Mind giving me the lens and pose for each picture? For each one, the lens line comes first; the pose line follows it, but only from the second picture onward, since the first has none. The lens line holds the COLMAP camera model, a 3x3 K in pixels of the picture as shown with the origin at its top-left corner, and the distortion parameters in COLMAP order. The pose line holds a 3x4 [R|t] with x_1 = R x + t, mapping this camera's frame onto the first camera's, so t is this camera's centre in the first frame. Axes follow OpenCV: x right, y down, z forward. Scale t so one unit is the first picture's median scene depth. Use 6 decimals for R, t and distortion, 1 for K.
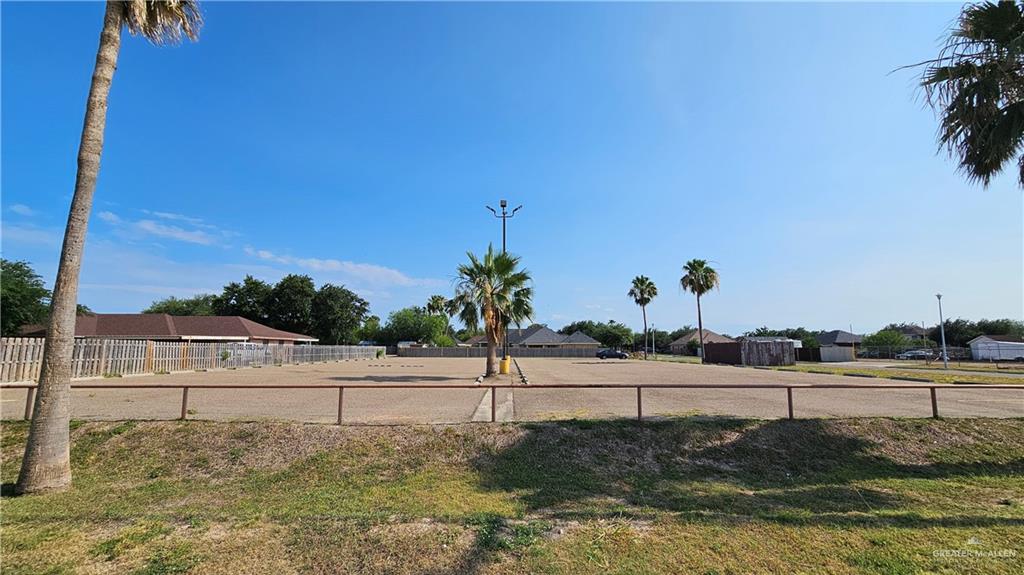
lens RADIAL K [[418.2, 0, 512.0], [0, 418.2, 287.5], [0, 0, 1]] dist [-0.000726, -0.000154]
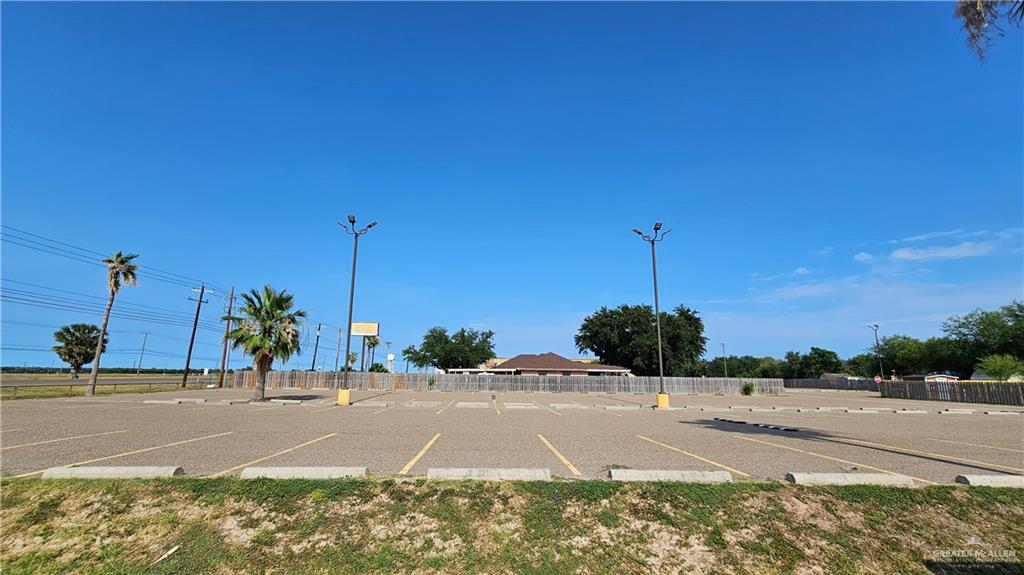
lens RADIAL K [[418.2, 0, 512.0], [0, 418.2, 287.5], [0, 0, 1]] dist [-0.000726, -0.000154]
pose [[0.030220, -0.211414, -0.976929, 0.244439], [0.131727, 0.969693, -0.205774, 0.053616], [0.990825, -0.122470, 0.057153, 0.368878]]
